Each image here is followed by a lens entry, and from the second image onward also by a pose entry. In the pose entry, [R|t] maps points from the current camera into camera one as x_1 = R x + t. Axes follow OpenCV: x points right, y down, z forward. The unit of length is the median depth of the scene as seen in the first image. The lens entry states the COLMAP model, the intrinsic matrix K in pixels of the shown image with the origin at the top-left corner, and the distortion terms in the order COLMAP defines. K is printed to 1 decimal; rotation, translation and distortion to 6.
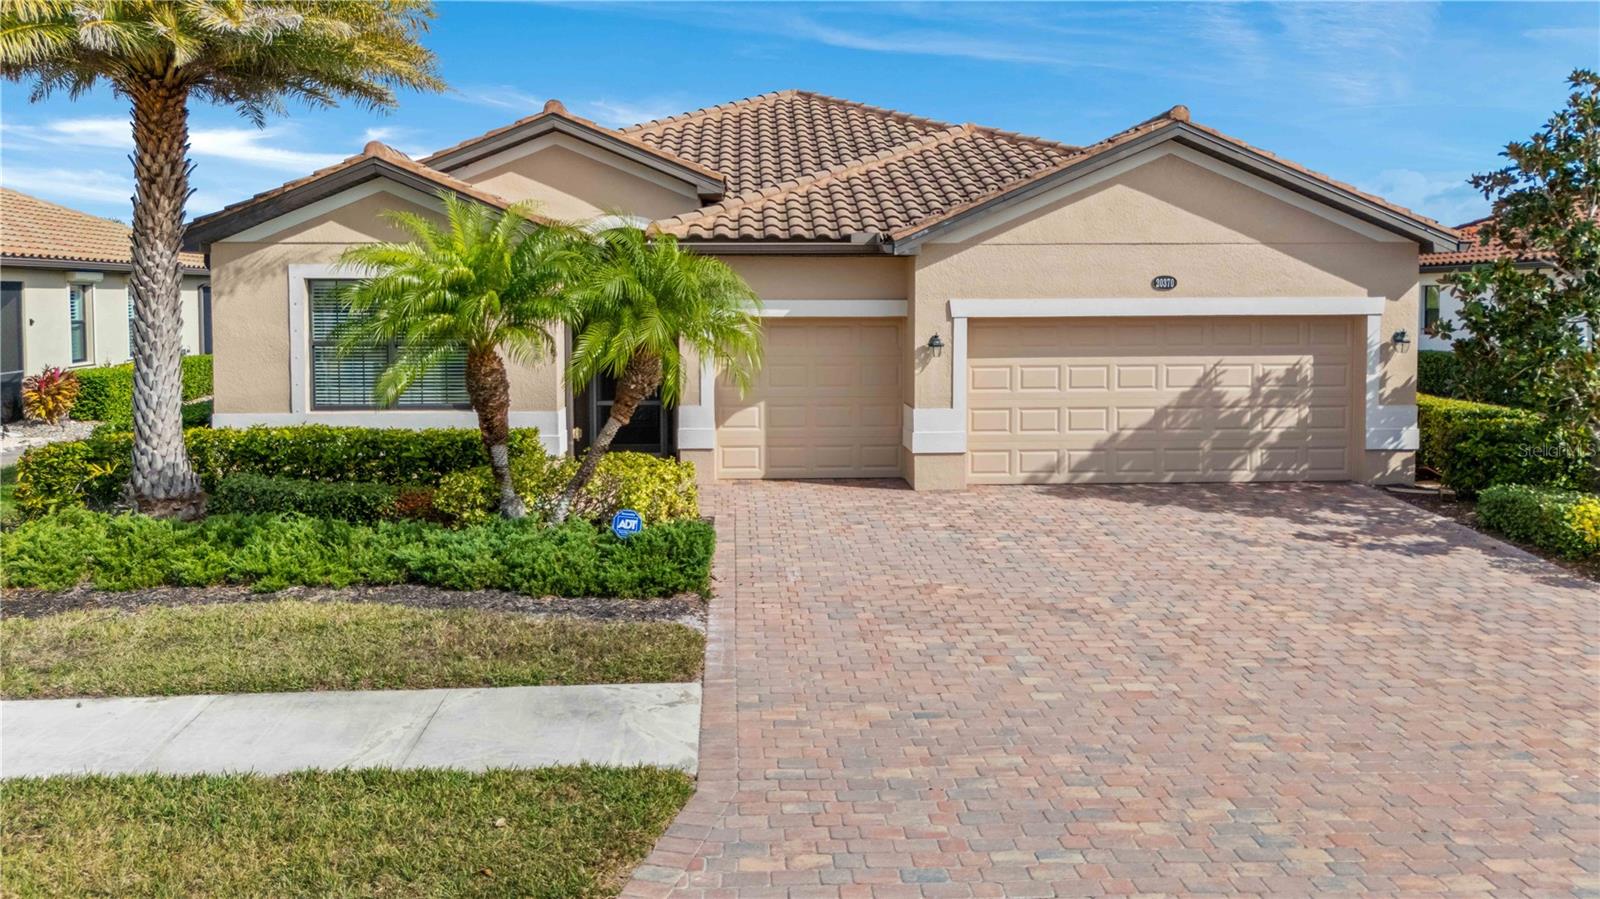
lens RADIAL K [[1218.0, 0, 813.8], [0, 1218.0, 392.6], [0, 0, 1]] dist [0.021838, -0.000724]
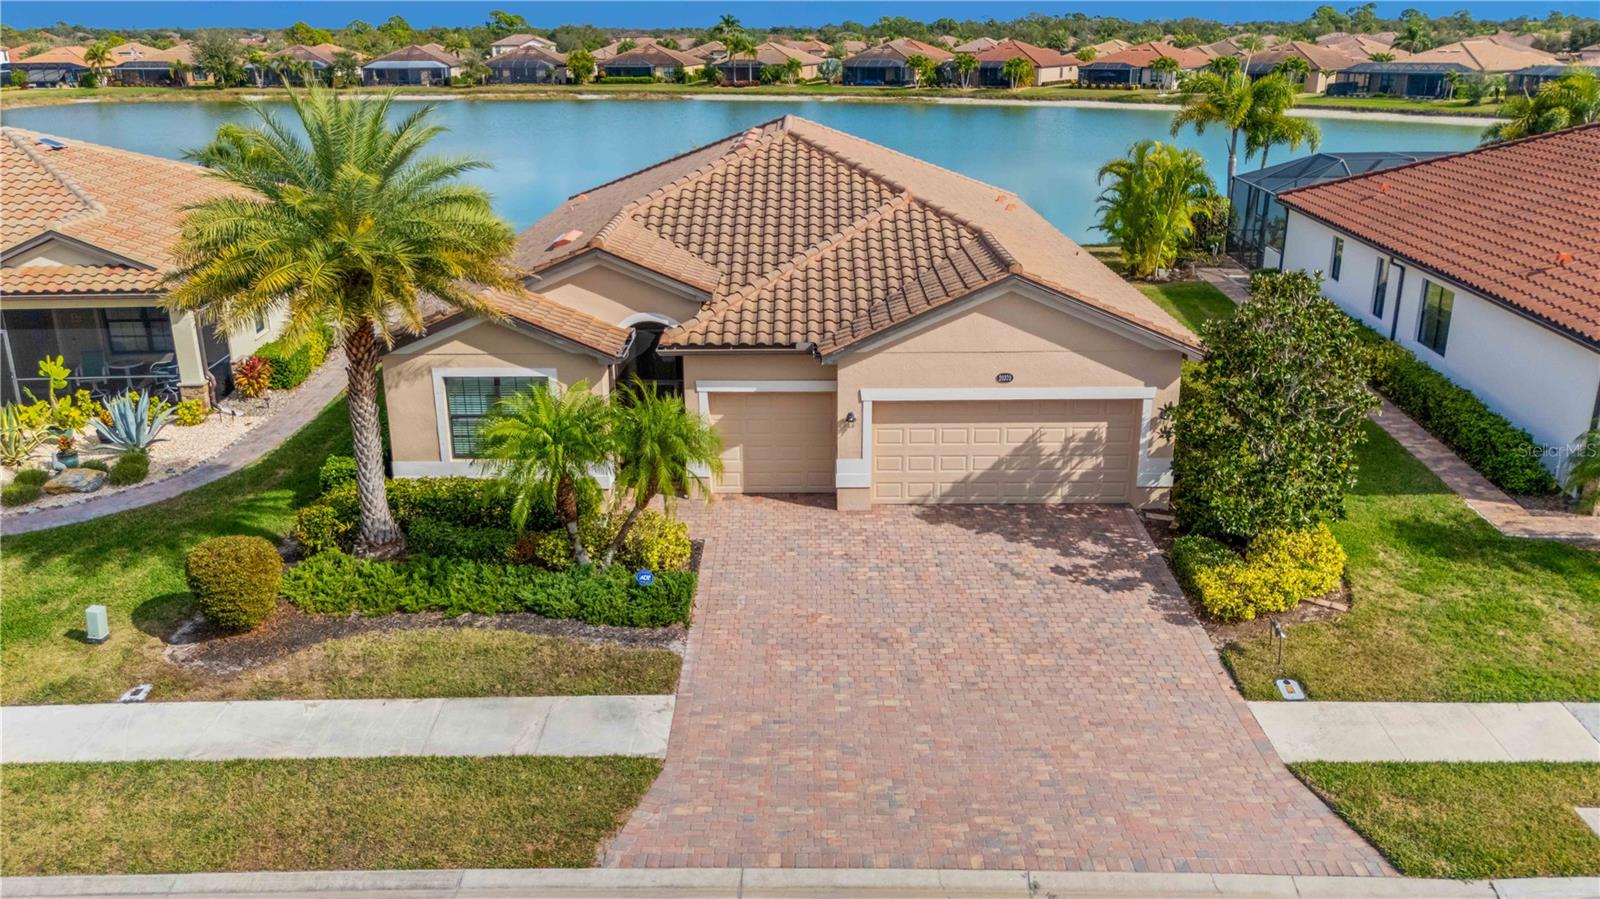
lens RADIAL K [[1218.4, 0, 803.9], [0, 1218.4, 455.3], [0, 0, 1]] dist [0.072752, -0.080483]
pose [[0.997747, 0.012939, -0.065835, 0.182380], [0.003845, 0.968589, 0.248638, -0.478824], [0.066984, -0.248331, 0.966357, -0.624480]]
